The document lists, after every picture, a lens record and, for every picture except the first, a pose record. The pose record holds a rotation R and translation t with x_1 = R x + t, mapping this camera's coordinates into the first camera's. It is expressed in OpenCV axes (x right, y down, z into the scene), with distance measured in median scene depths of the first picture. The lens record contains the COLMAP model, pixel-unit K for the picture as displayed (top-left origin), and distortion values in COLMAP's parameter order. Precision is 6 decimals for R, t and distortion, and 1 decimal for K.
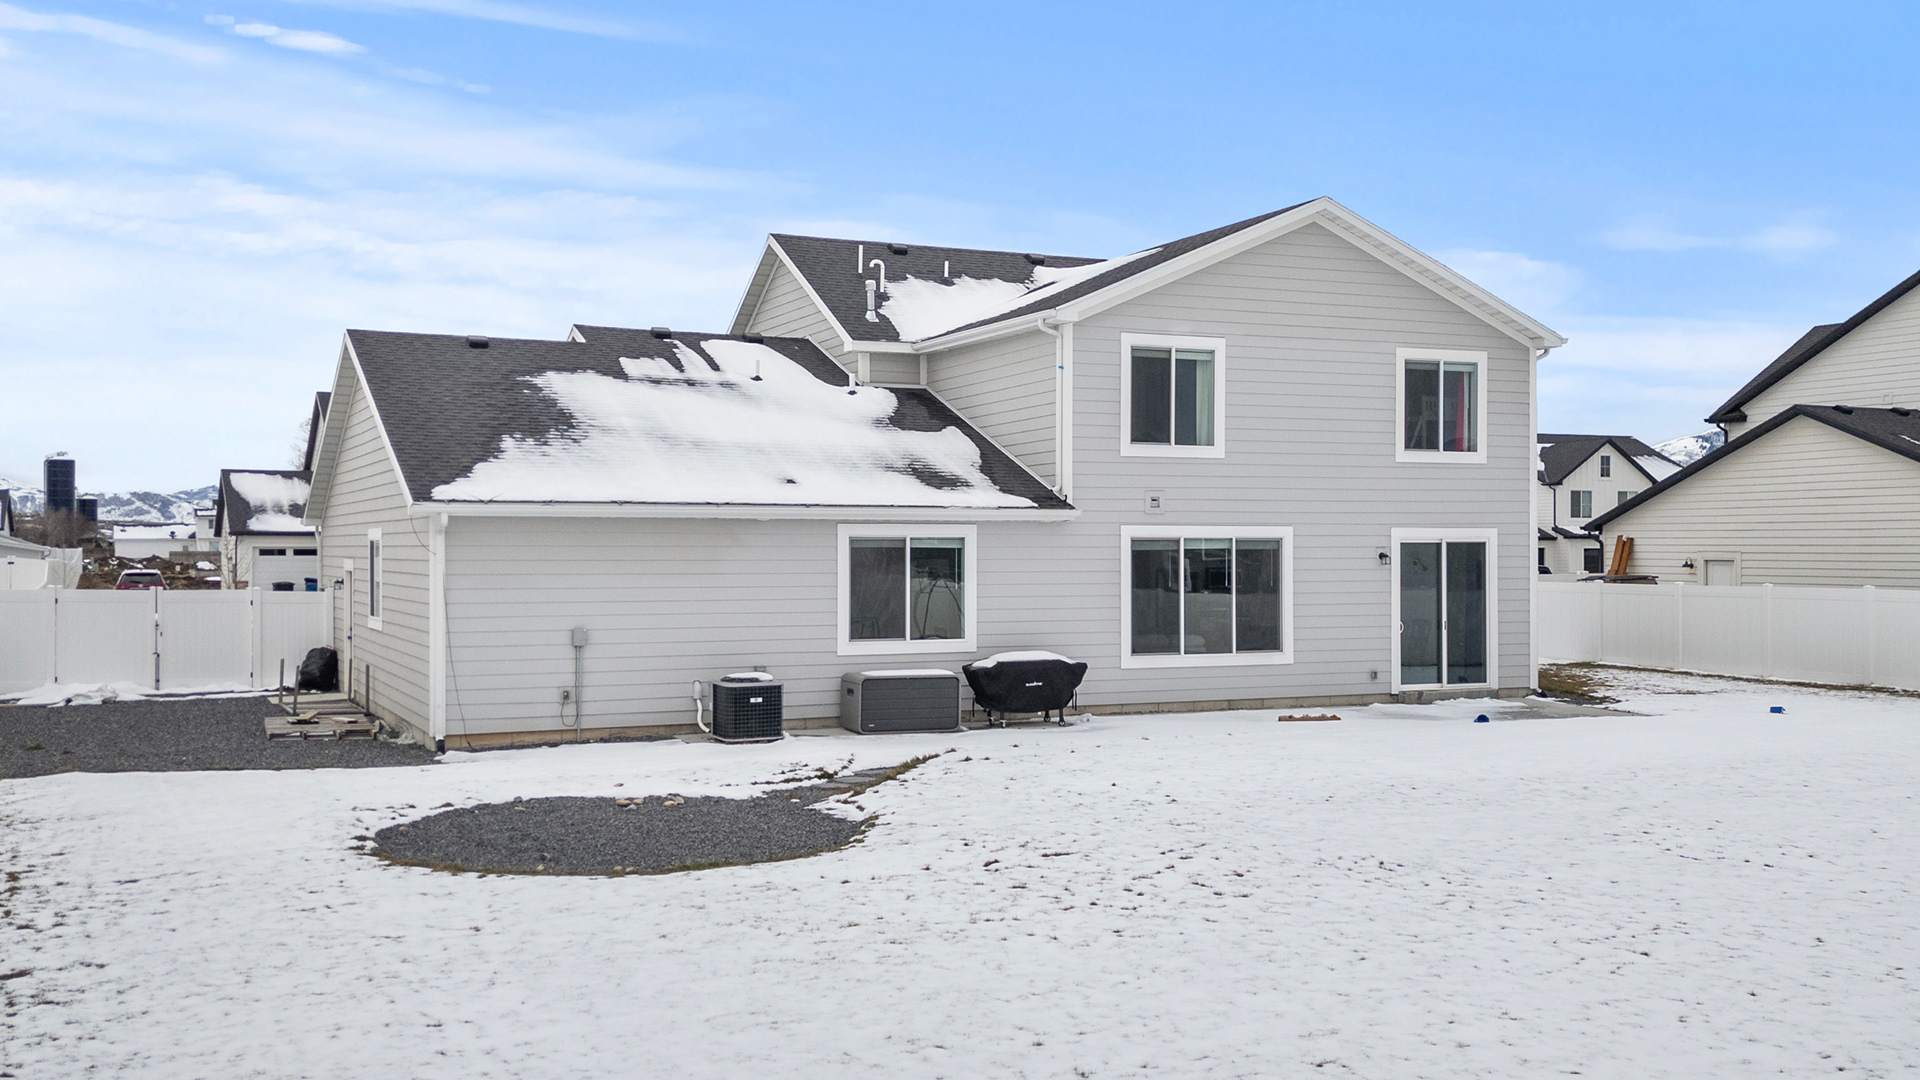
lens RADIAL K [[1793.3, 0, 960.0], [0, 1793.3, 540.0], [0, 0, 1]] dist [0.156421, -0.340978]
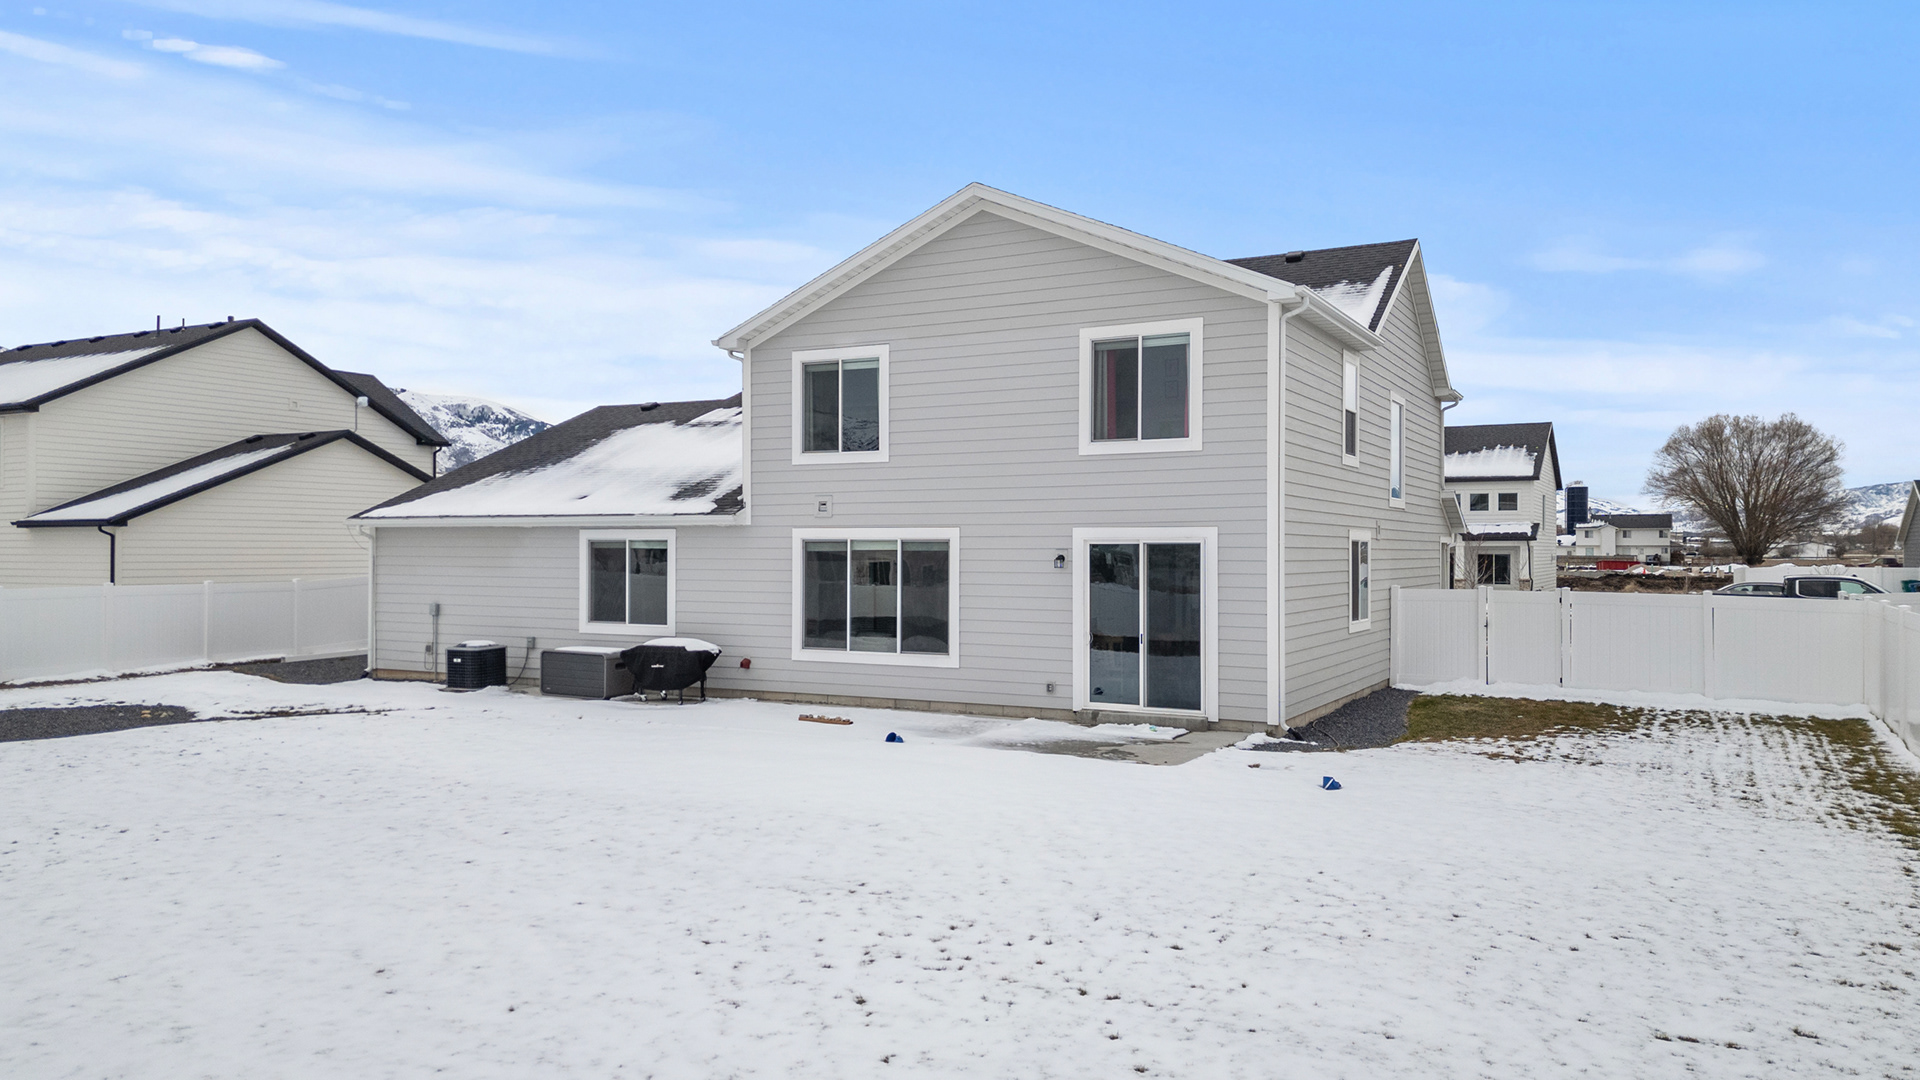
lens RADIAL K [[1342.9, 0, 953.9], [0, 1342.9, 546.8], [0, 0, 1]] dist [0.096891, -0.106285]
pose [[0.596955, -0.002355, -0.802271, 0.782330], [-0.002153, 0.999987, -0.004537, 0.006360], [0.802272, 0.004435, 0.596943, 0.575913]]
